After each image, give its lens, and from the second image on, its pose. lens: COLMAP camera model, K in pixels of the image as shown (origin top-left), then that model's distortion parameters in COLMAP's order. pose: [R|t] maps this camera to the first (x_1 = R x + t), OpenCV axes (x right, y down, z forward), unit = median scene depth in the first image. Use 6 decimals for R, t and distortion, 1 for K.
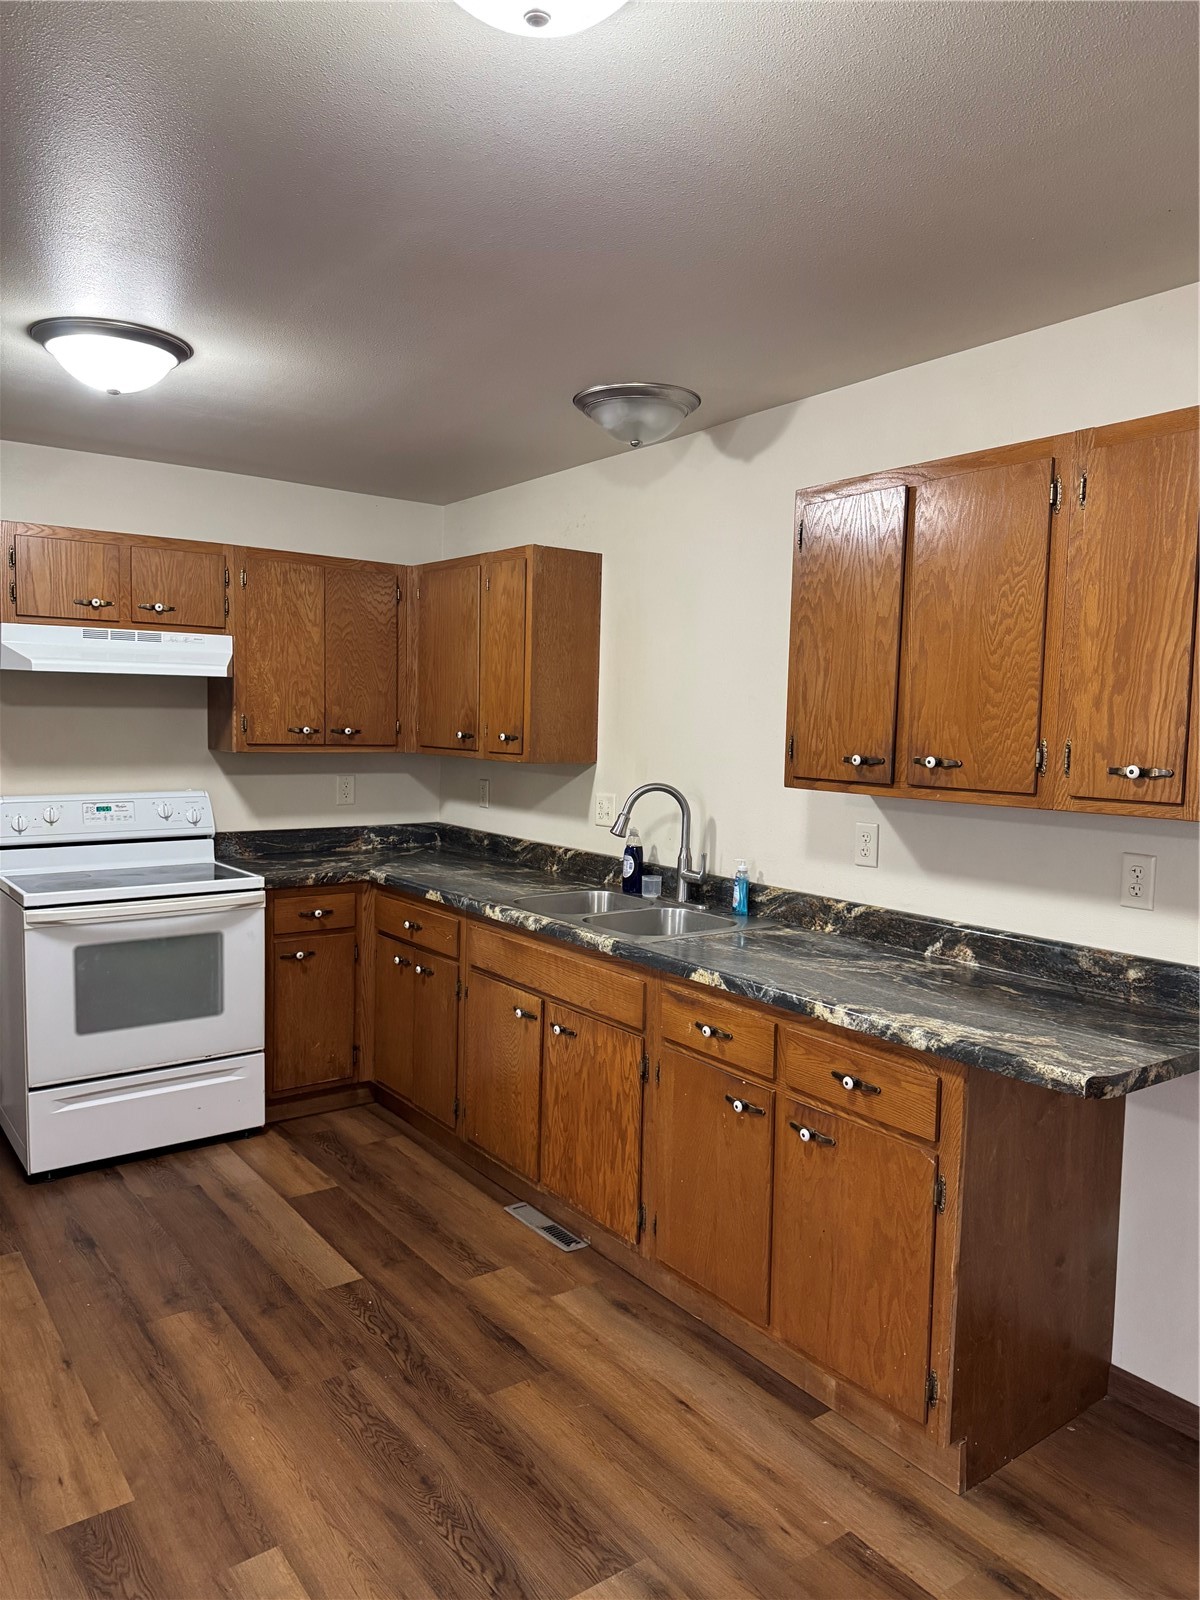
lens RADIAL K [[1108.0, 0, 596.2], [0, 1108.0, 799.3], [0, 0, 1]] dist [0.137048, -0.251918]
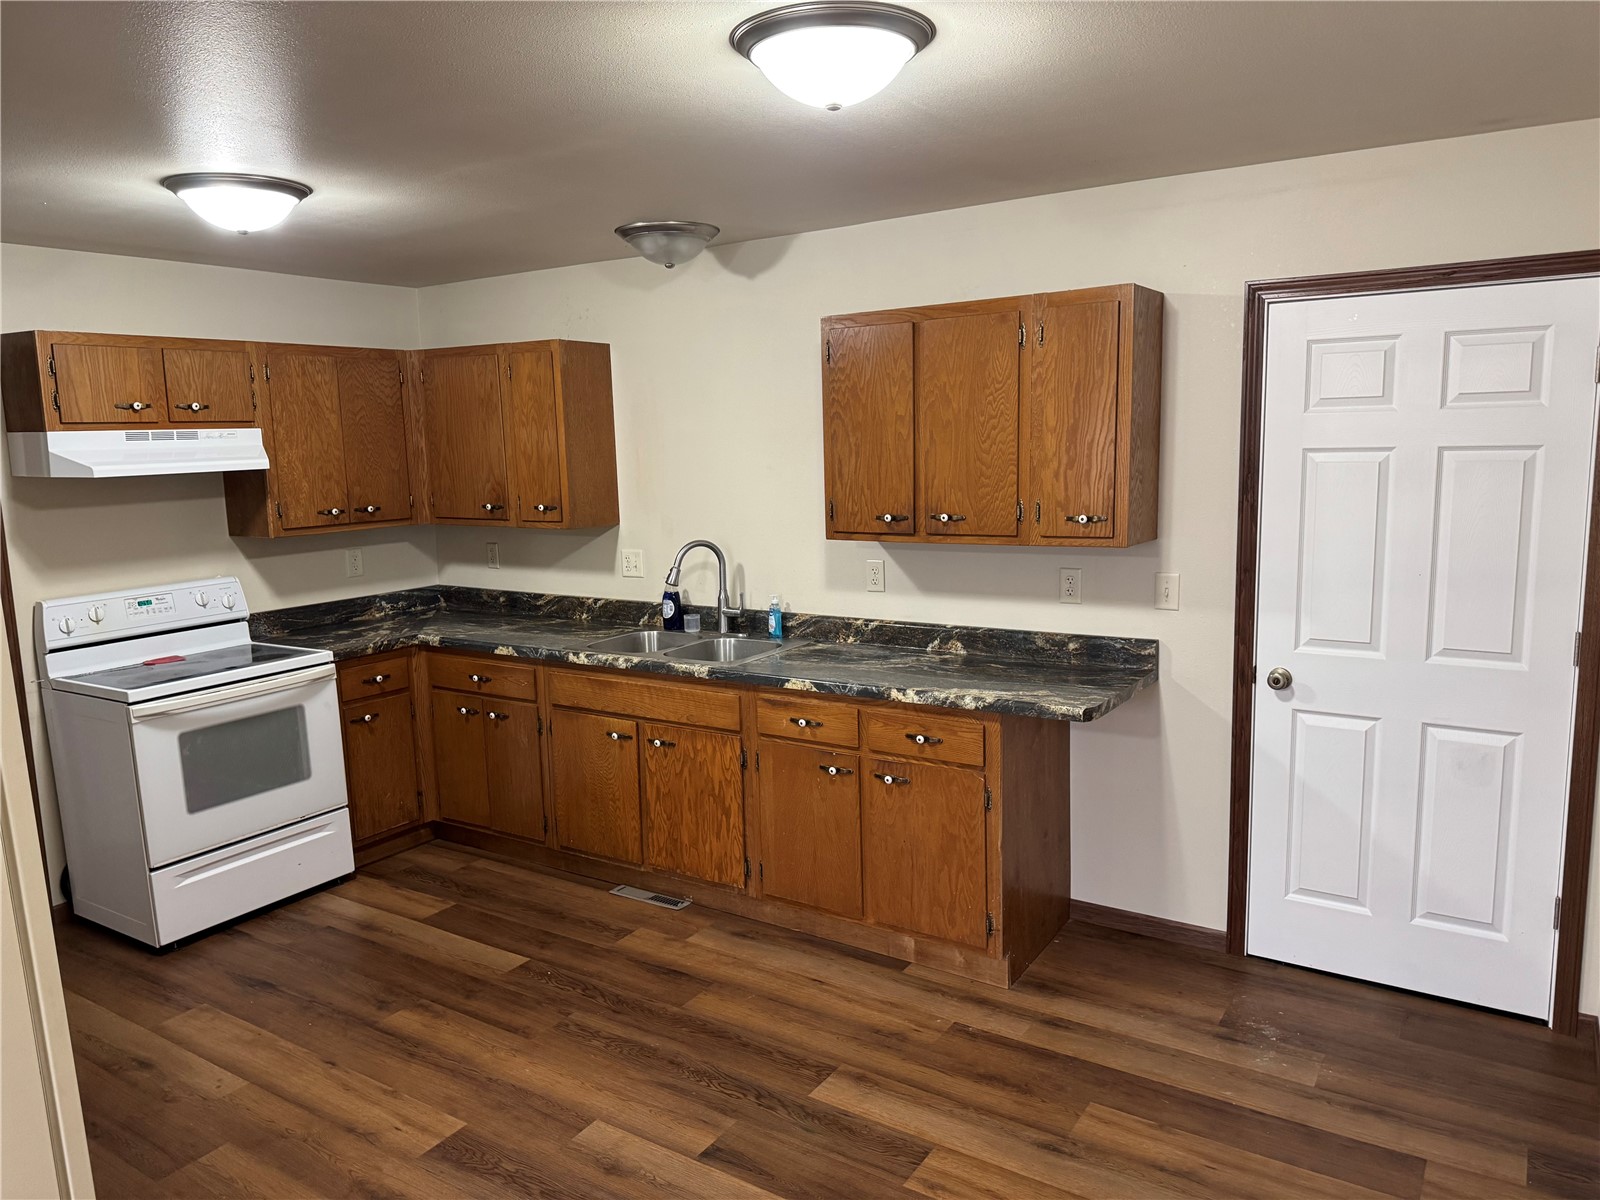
lens RADIAL K [[1108.0, 0, 799.2], [0, 1108.0, 605.2], [0, 0, 1]] dist [0.137048, -0.251918]
pose [[0.935513, -0.099141, 0.339097, -0.304150], [0.073282, 0.993398, 0.088263, -0.049340], [-0.345608, -0.057722, 0.936602, -0.235084]]
